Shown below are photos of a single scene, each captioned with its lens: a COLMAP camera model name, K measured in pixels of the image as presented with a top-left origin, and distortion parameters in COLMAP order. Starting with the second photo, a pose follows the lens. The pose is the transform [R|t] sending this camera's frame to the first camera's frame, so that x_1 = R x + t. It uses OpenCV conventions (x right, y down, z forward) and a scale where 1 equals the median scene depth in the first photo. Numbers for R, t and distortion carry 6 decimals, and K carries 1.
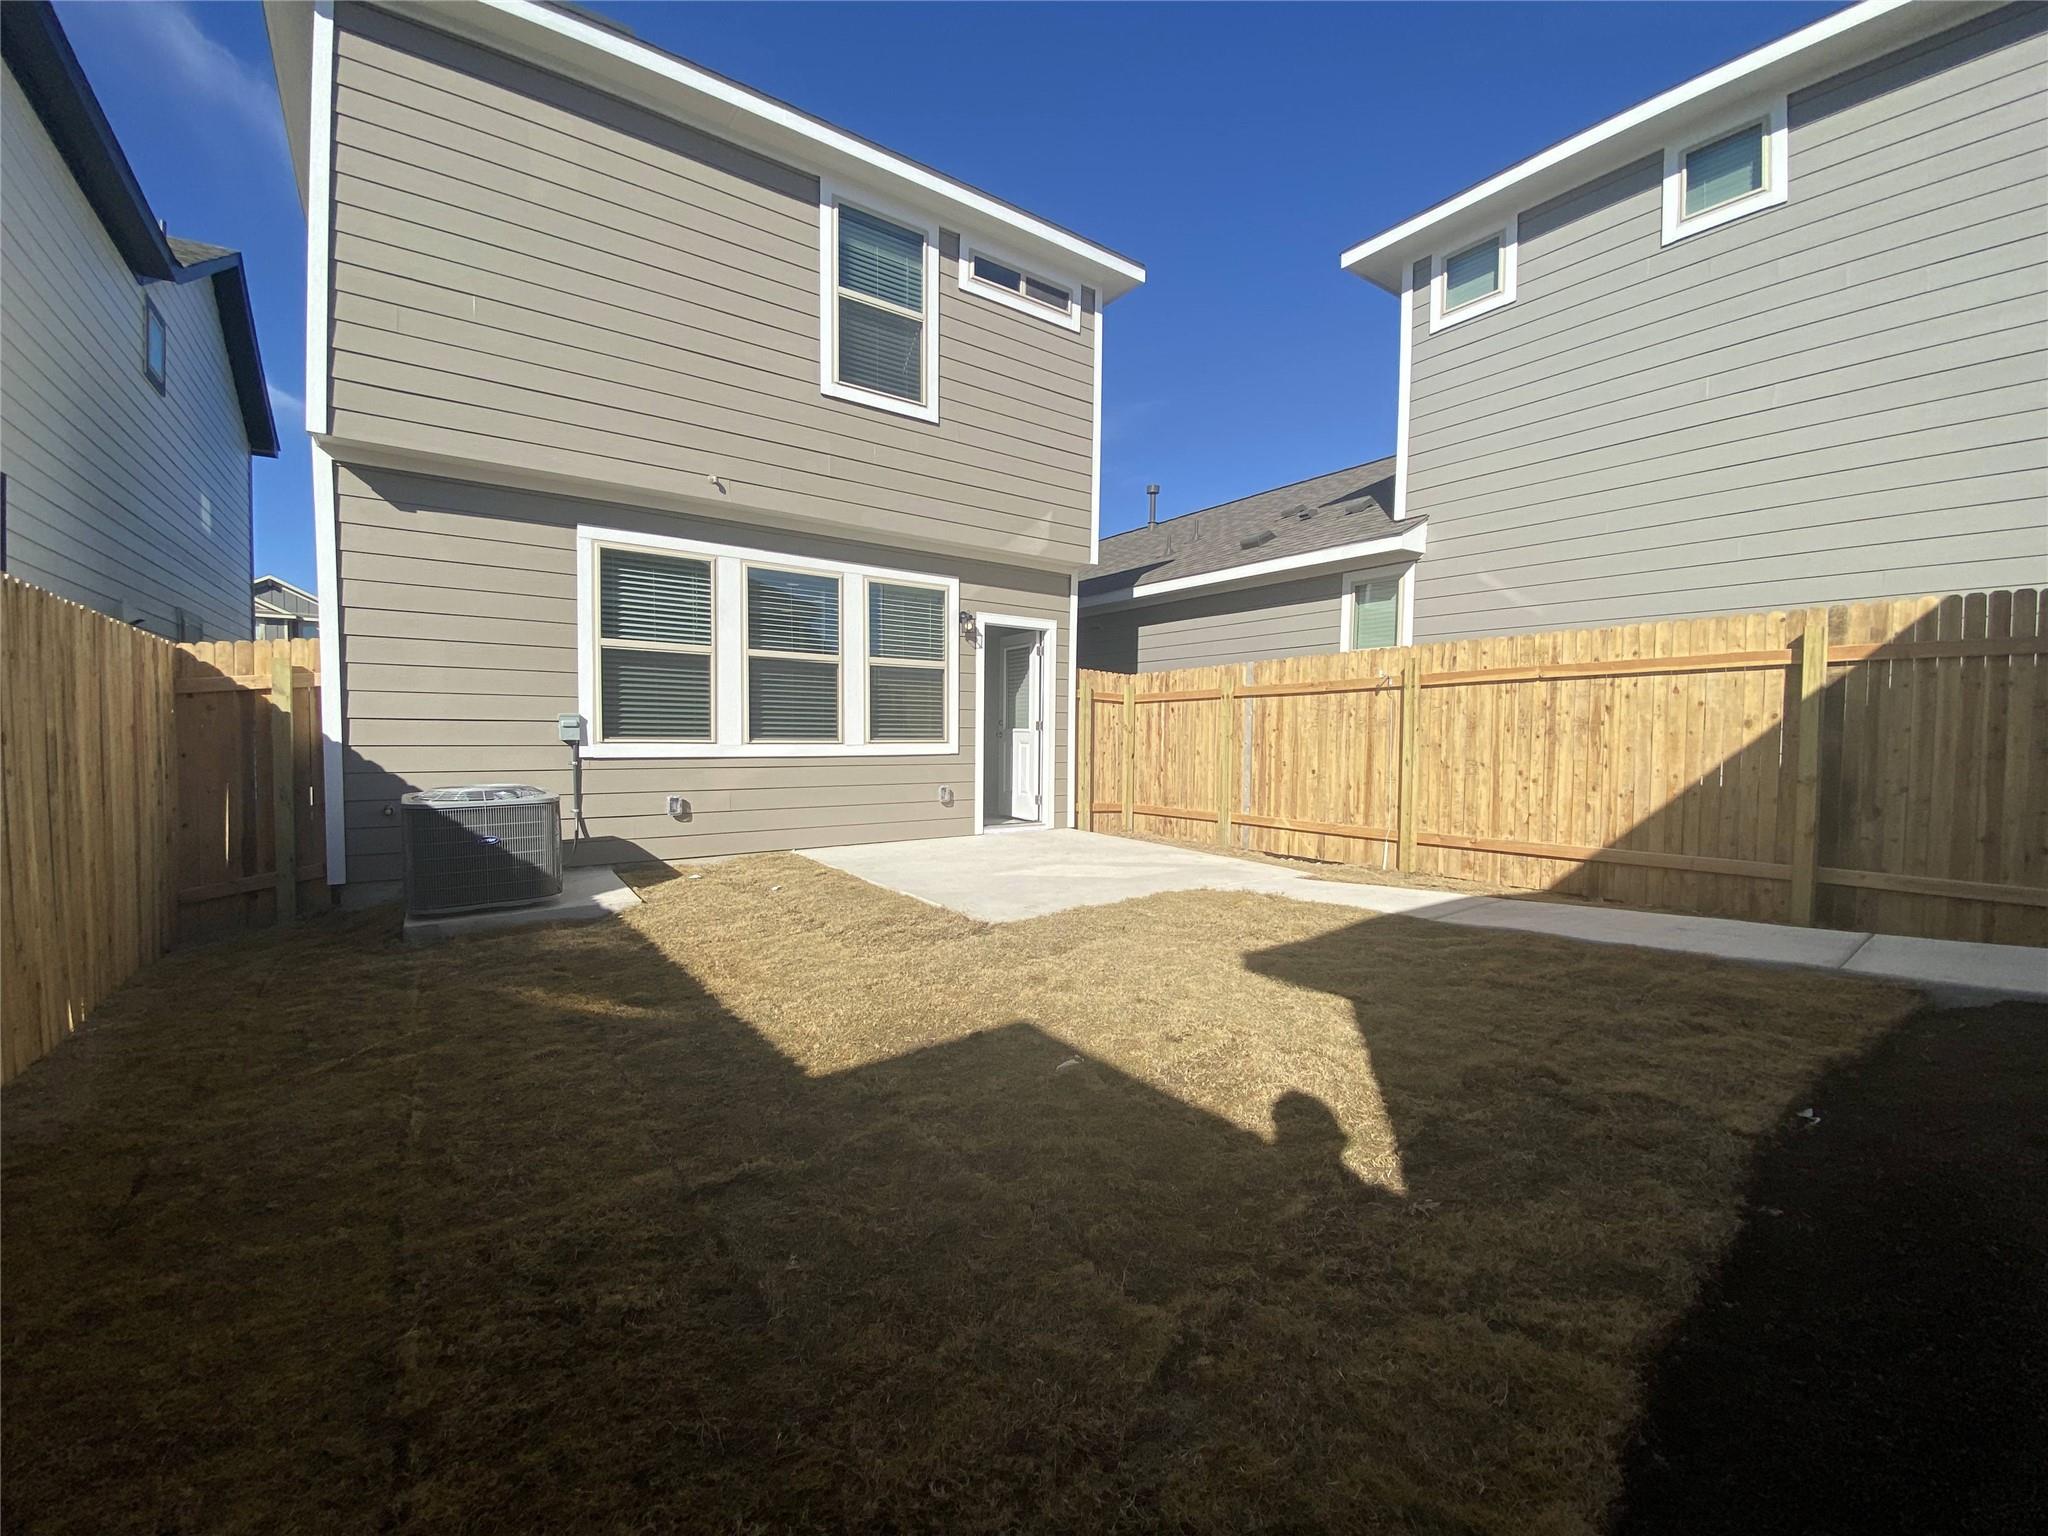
lens RADIAL K [[829.9, 0, 1017.2], [0, 829.9, 770.7], [0, 0, 1]] dist [0.026048, -0.031628]
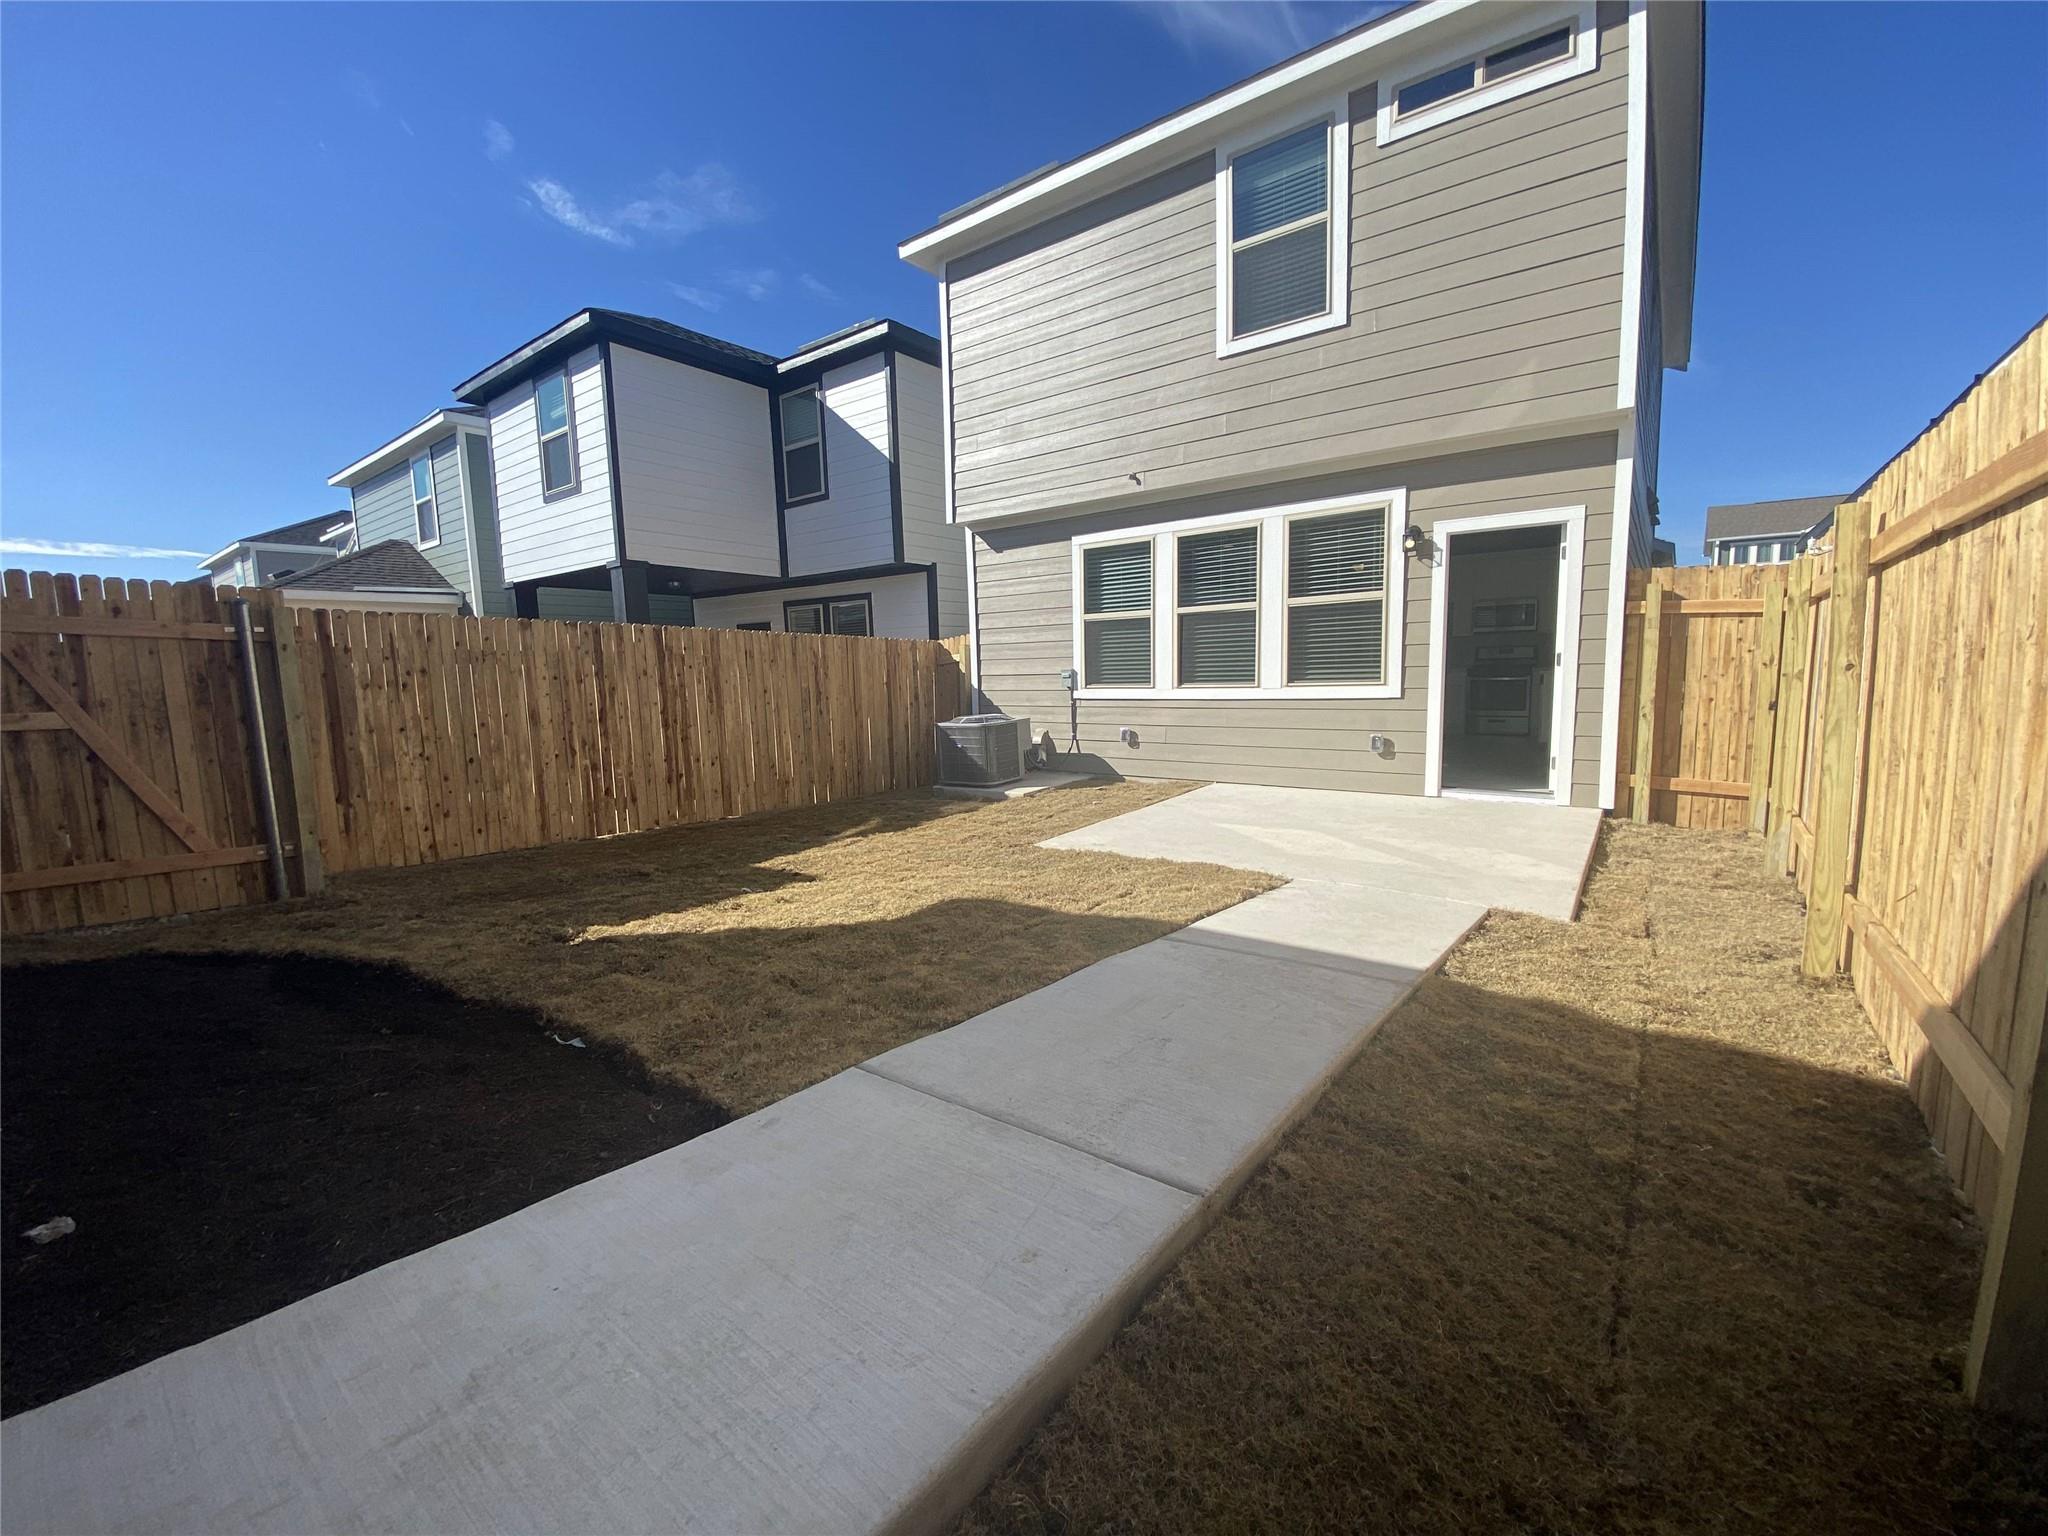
lens RADIAL K [[829.9, 0, 1017.2], [0, 829.9, 770.7], [0, 0, 1]] dist [0.026048, -0.031628]
pose [[0.274771, 0.096095, -0.956696, 0.756642], [-0.019231, 0.995344, 0.094453, -0.022251], [0.961317, -0.007555, 0.275340, 0.448147]]
